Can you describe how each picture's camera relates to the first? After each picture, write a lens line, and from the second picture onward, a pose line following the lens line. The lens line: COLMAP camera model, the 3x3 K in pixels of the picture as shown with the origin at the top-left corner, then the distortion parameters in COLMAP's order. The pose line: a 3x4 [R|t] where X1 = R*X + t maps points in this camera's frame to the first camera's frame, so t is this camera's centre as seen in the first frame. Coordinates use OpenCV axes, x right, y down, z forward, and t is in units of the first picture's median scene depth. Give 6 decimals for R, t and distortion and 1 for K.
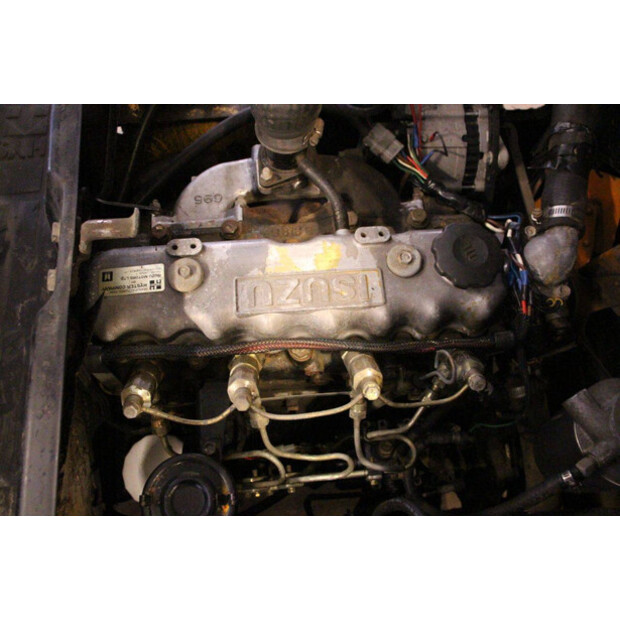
lens RADIAL K [[568.2, 0, 310.0], [0, 568.2, 310.0], [0, 0, 1]] dist [-0.144408, 0.141463]
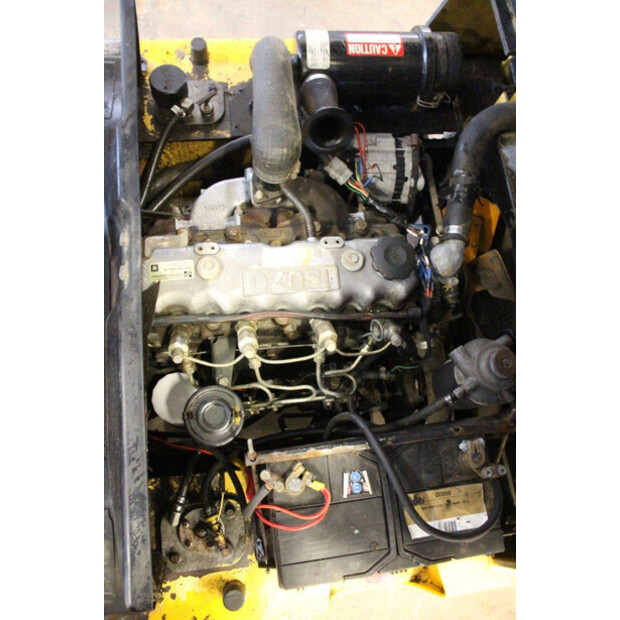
lens RADIAL K [[508.3, 0, 310.0], [0, 508.3, 310.0], [0, 0, 1]] dist [-0.193621, 0.186093]
pose [[0.994032, 0.010403, 0.108592, -0.089524], [-0.020643, 0.995396, 0.093603, -0.075770], [-0.107118, -0.095286, 0.989670, -0.335710]]
